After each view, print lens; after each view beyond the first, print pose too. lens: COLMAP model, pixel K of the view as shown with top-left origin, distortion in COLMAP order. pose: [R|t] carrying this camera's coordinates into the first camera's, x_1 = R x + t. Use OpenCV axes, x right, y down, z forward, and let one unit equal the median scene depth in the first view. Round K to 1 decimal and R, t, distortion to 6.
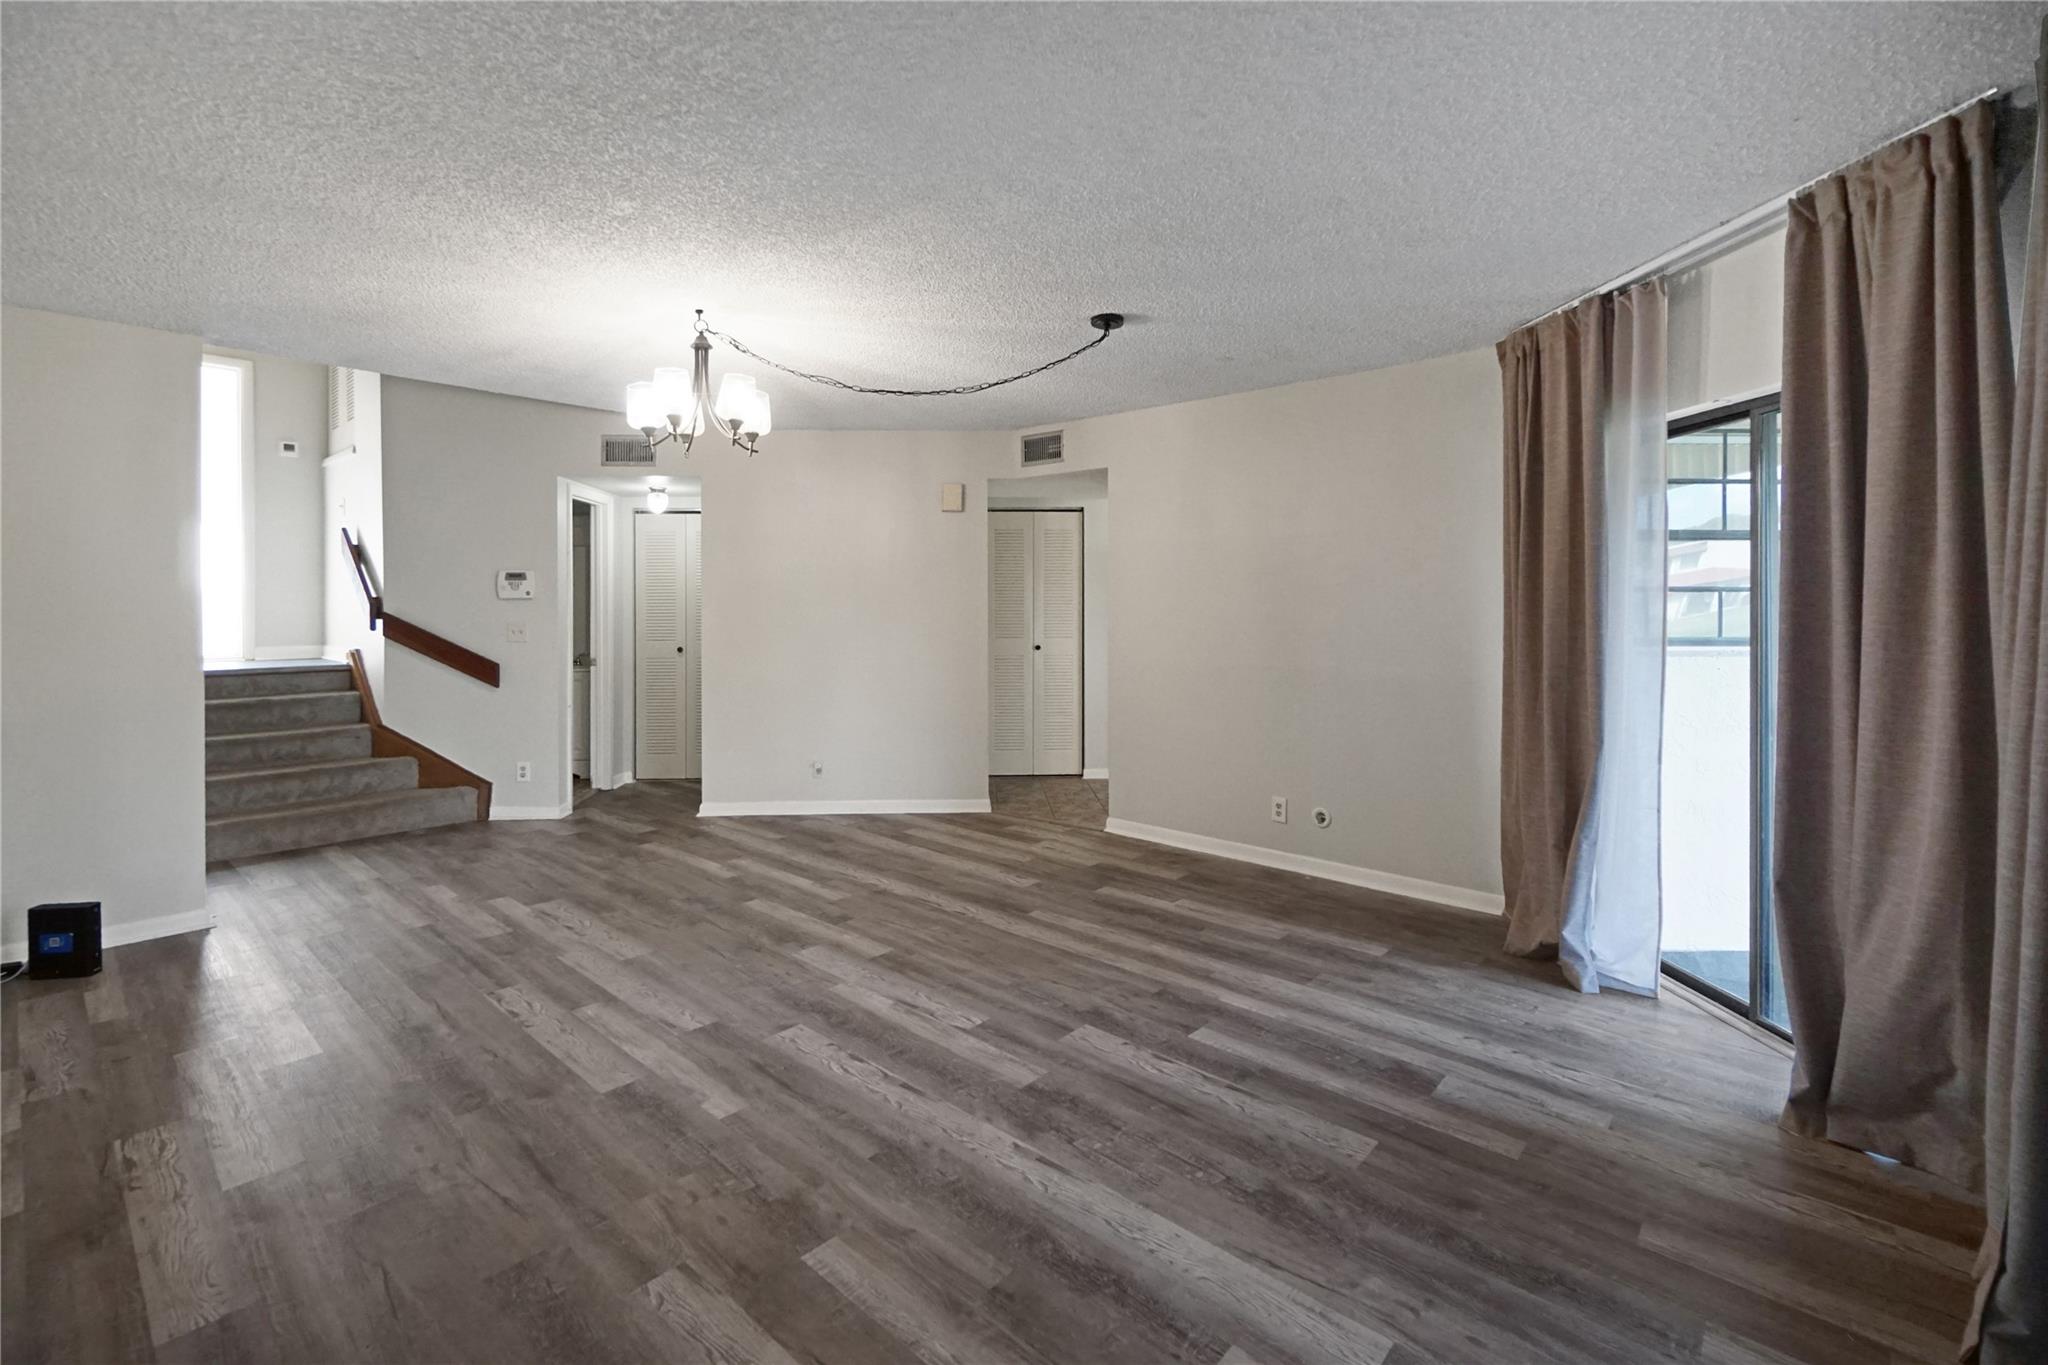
lens RADIAL K [[925.1, 0, 972.4], [0, 925.1, 608.0], [0, 0, 1]] dist [-0.010281, 0.004585]
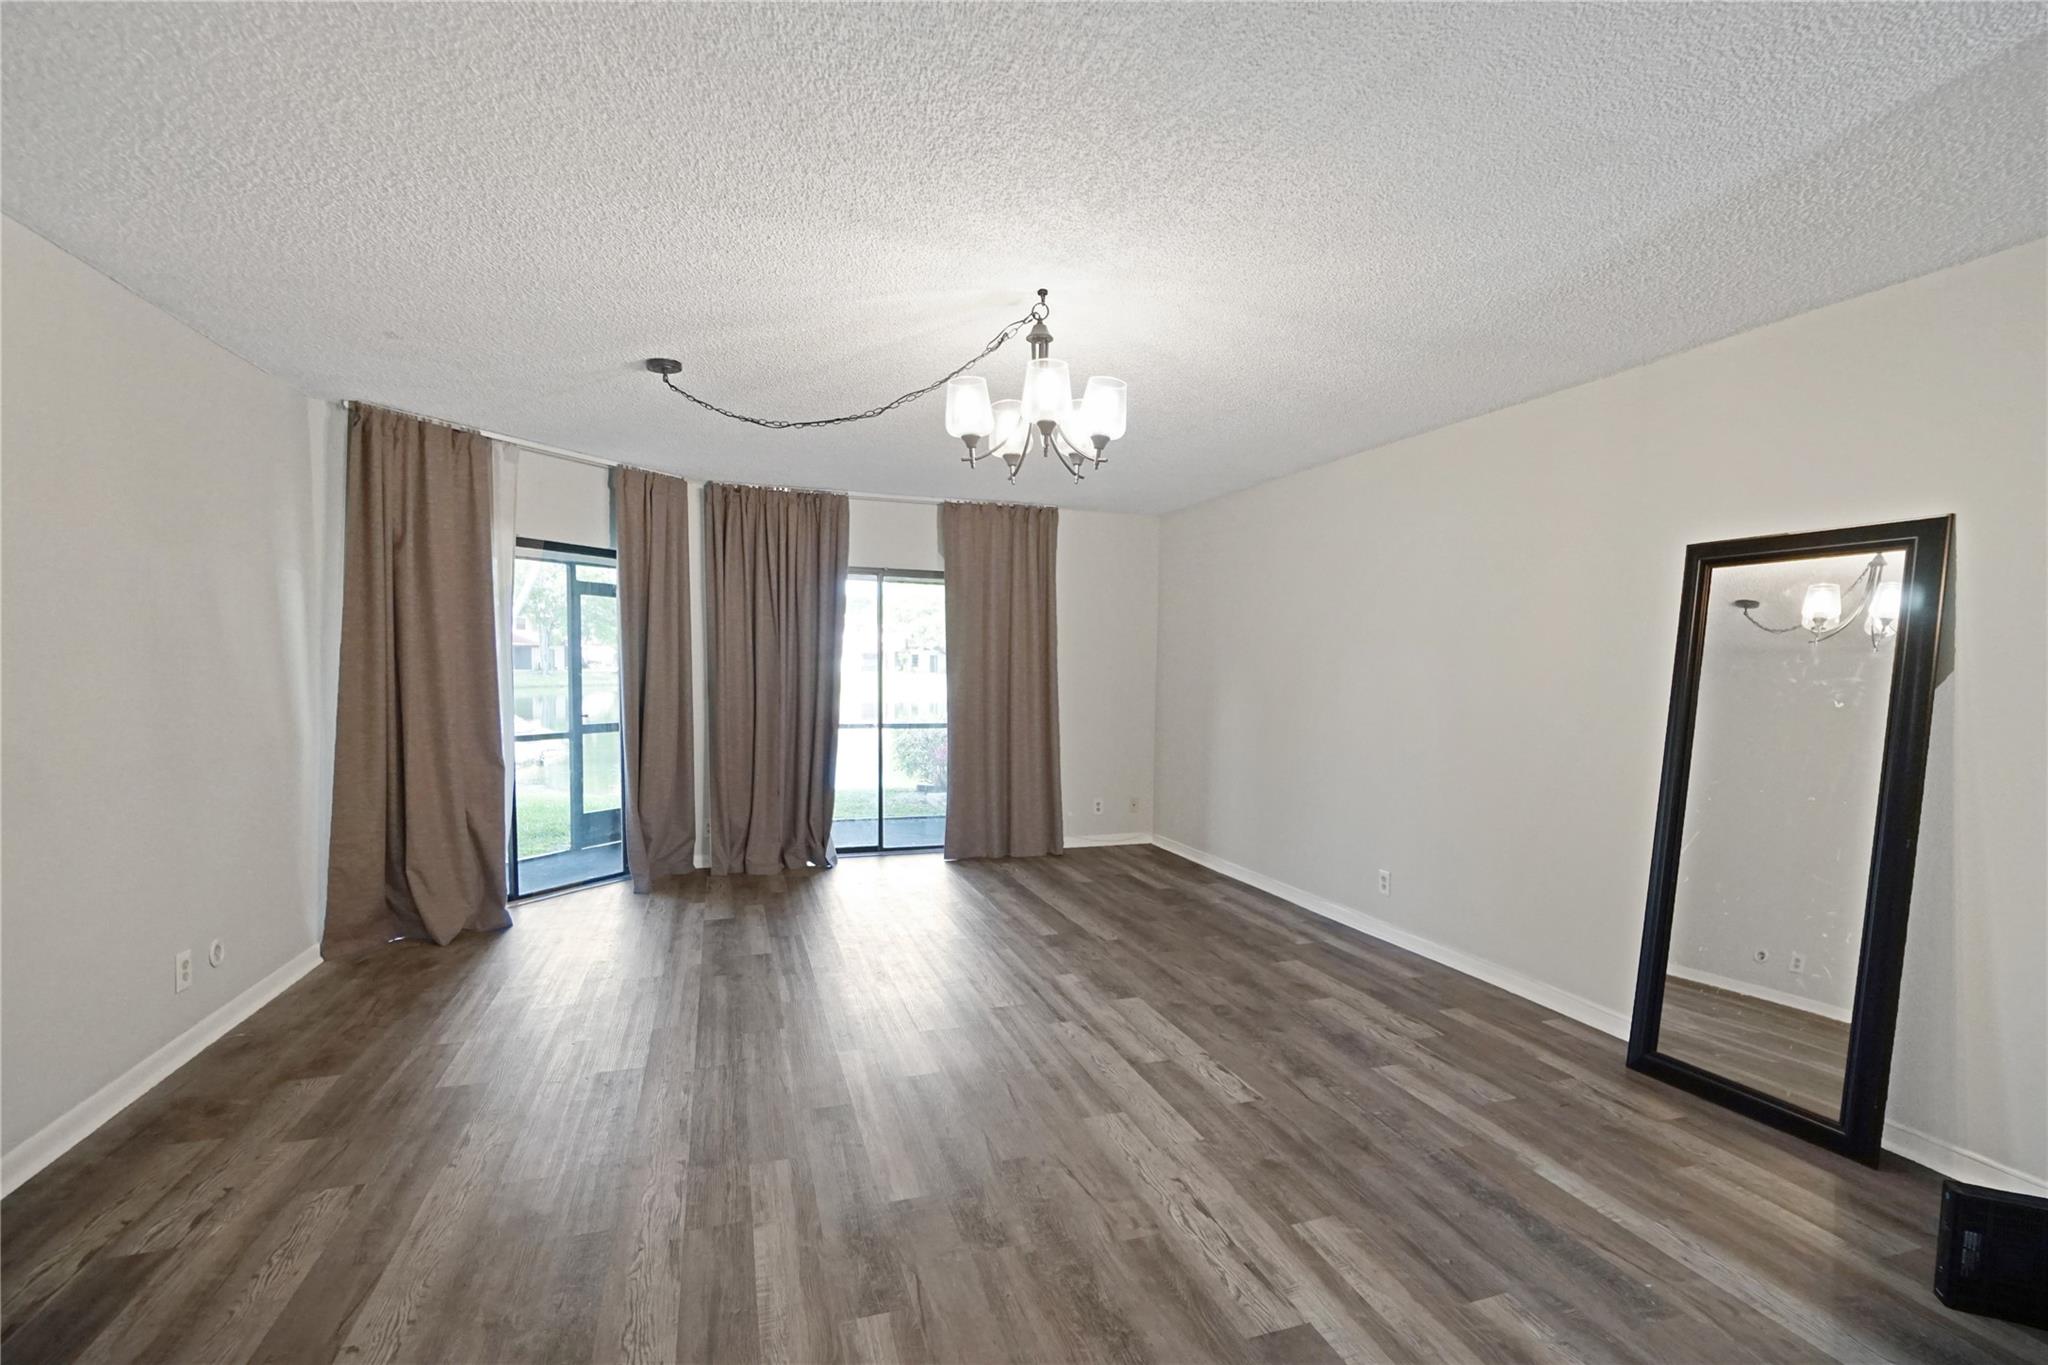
lens RADIAL K [[925.1, 0, 1063.4], [0, 925.1, 743.6], [0, 0, 1]] dist [-0.010281, 0.004585]
pose [[-0.905750, -0.049998, 0.420853, -0.747833], [-0.013426, 0.995904, 0.089419, -0.012976], [-0.423599, 0.075341, -0.902711, 1.966596]]
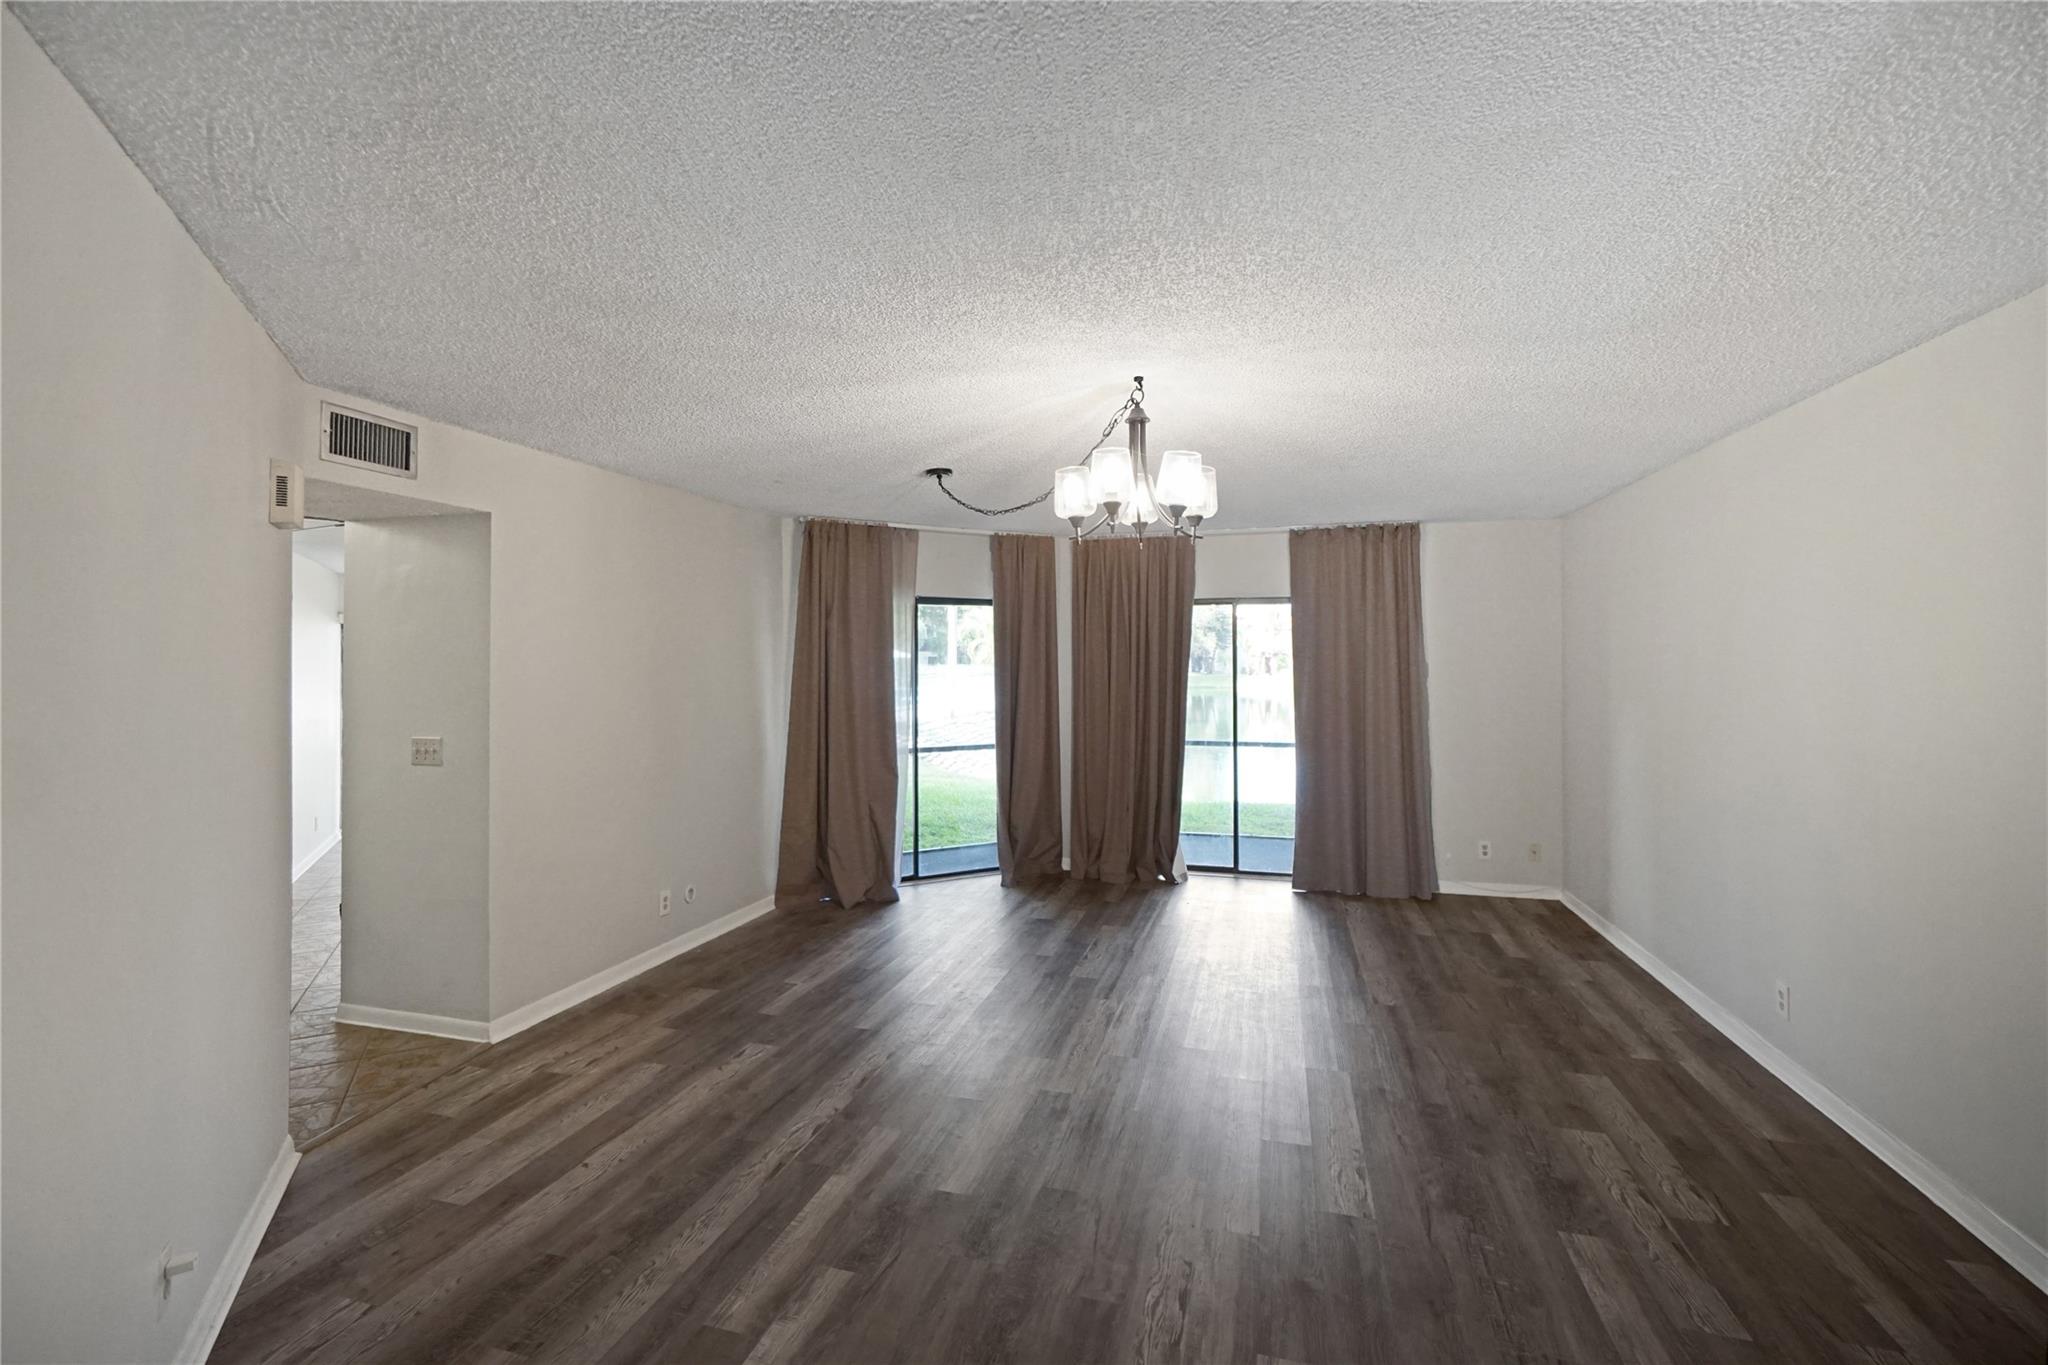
lens RADIAL K [[925.1, 0, 1028.2], [0, 925.1, 675.6], [0, 0, 1]] dist [-0.010281, 0.004585]
pose [[-0.490390, -0.014431, 0.871383, -1.120684], [0.004072, 0.999814, 0.018850, -0.074529], [-0.871493, 0.012792, -0.490240, 1.719346]]
